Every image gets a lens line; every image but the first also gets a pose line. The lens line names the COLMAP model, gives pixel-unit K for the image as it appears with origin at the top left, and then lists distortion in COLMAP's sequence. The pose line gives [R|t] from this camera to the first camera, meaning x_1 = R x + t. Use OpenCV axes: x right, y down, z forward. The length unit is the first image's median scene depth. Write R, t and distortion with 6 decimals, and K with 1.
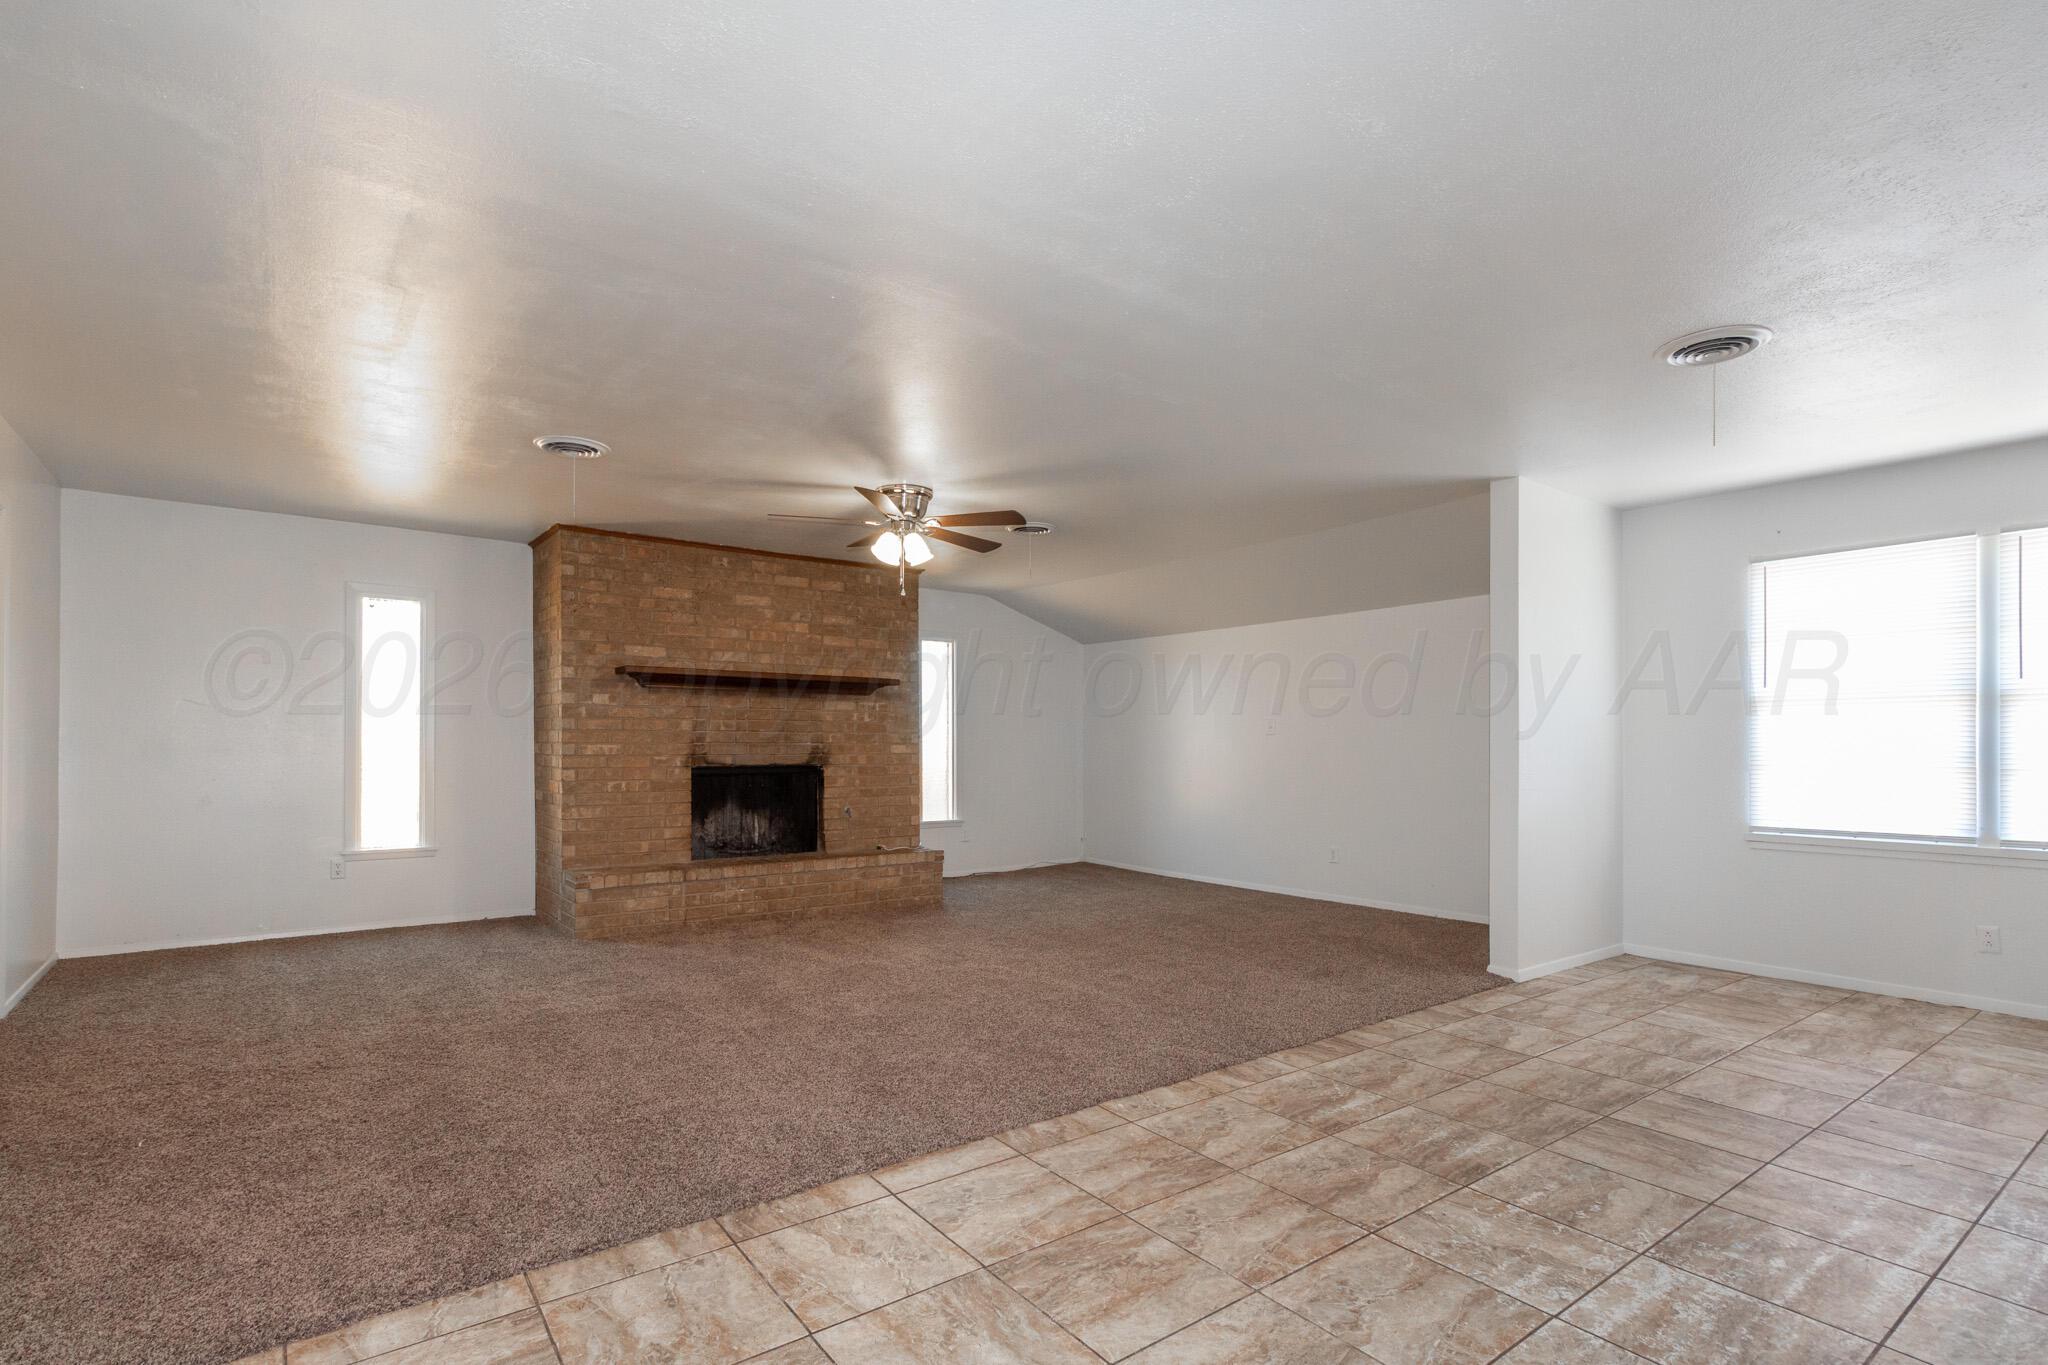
lens RADIAL K [[938.2, 0, 1024.5], [0, 938.2, 742.7], [0, 0, 1]] dist [0.002596, 0.000181]
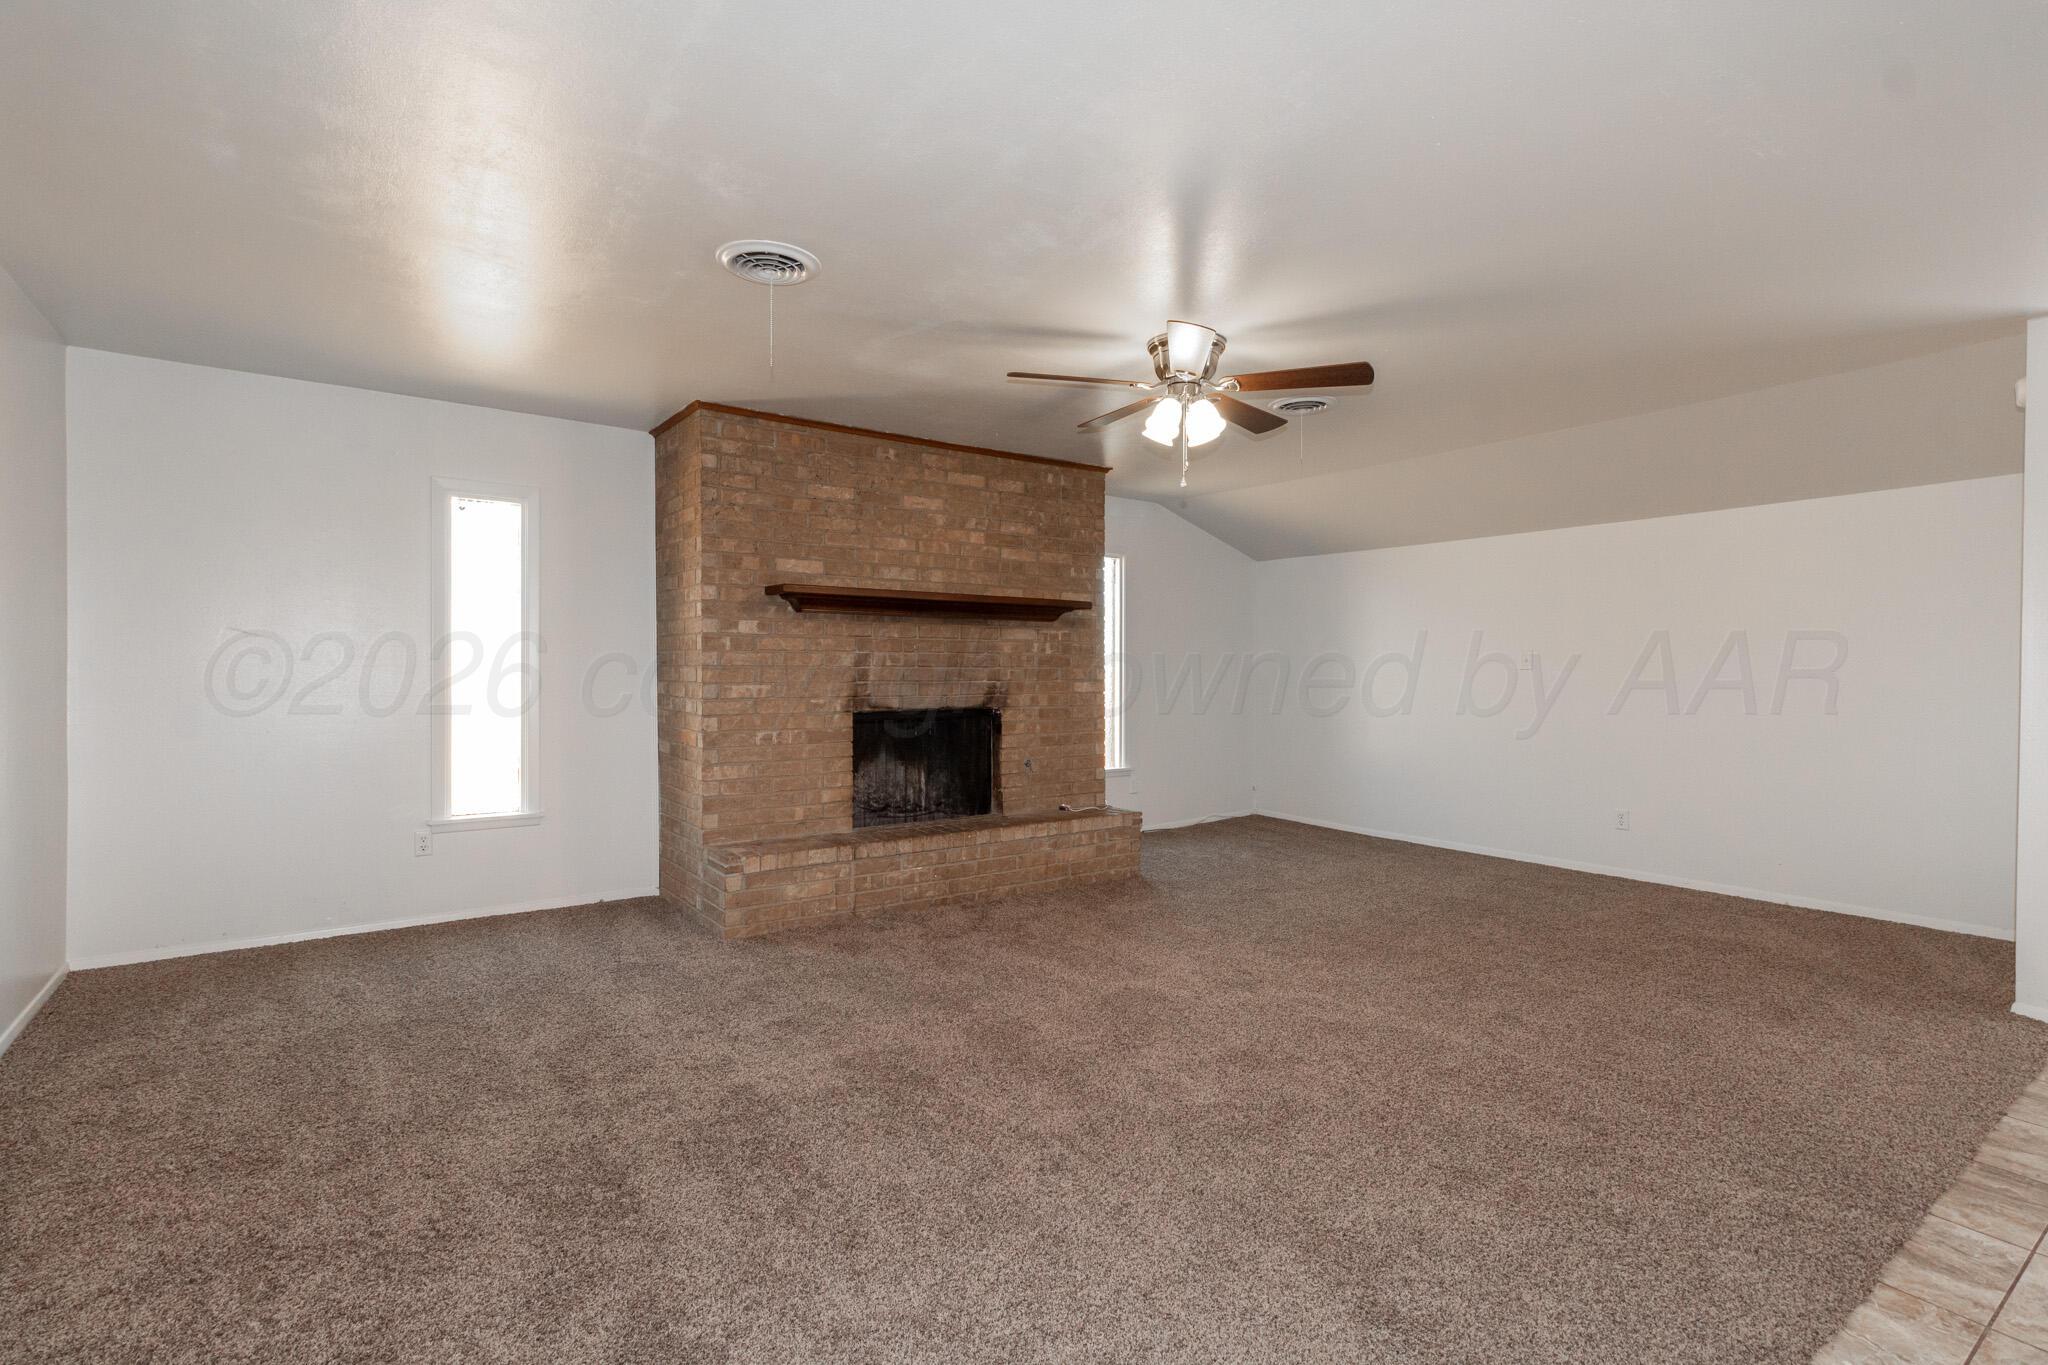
lens RADIAL K [[947.1, 0, 1039.9], [0, 947.1, 678.9], [0, 0, 1]] dist [0.001604, 0.000676]
pose [[0.999503, 0.002305, -0.031443, -0.183432], [-0.001896, 0.999913, 0.013019, -0.013851], [0.031470, -0.012953, 0.999421, 0.217378]]
